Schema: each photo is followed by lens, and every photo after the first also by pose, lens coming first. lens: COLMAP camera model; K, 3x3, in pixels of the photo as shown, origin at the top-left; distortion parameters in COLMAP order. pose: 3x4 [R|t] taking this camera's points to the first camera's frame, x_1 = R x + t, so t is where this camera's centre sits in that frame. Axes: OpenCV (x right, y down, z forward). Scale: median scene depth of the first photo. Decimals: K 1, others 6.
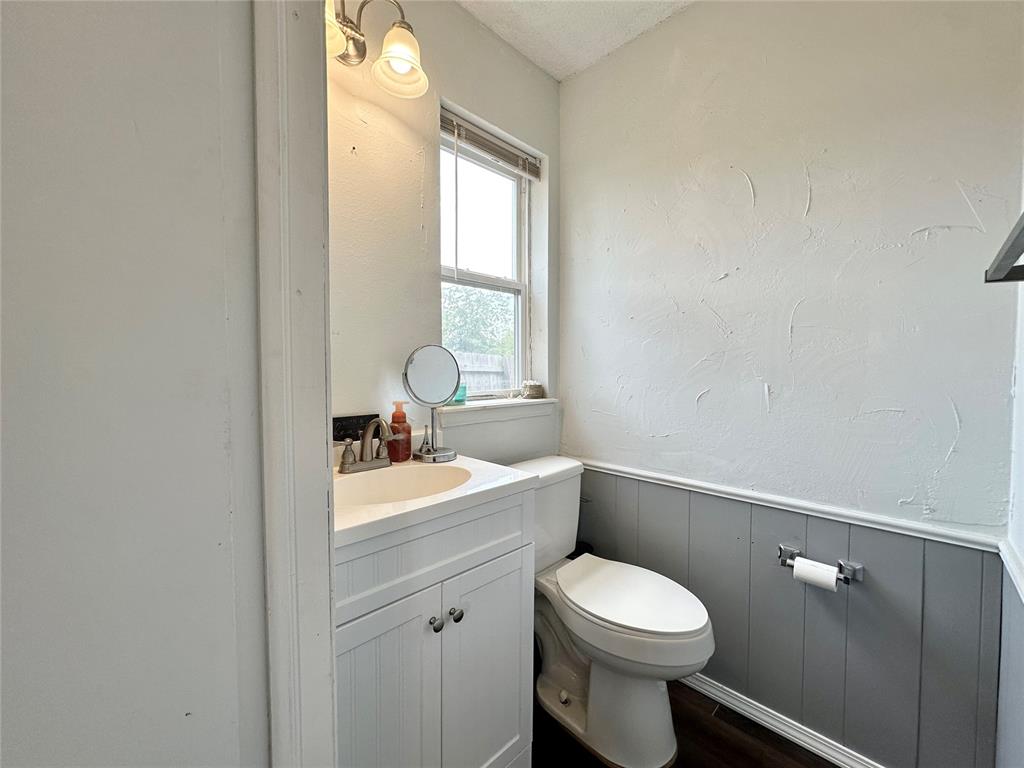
lens RADIAL K [[409.2, 0, 511.1], [0, 409.2, 382.9], [0, 0, 1]] dist [-0.002219, 0.000037]
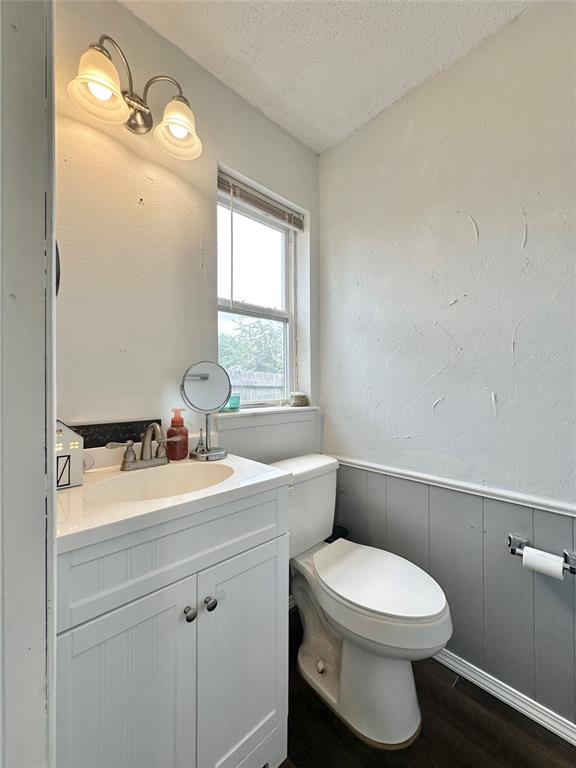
lens RADIAL K [[306.9, 0, 288.1], [0, 306.9, 384.0], [0, 0, 1]] dist [-0.002219, 0.000037]
pose [[0.999580, -0.005192, -0.028525, 0.066599], [0.004092, 0.999251, -0.038476, 0.008799], [0.028703, 0.038344, 0.998852, 0.110465]]
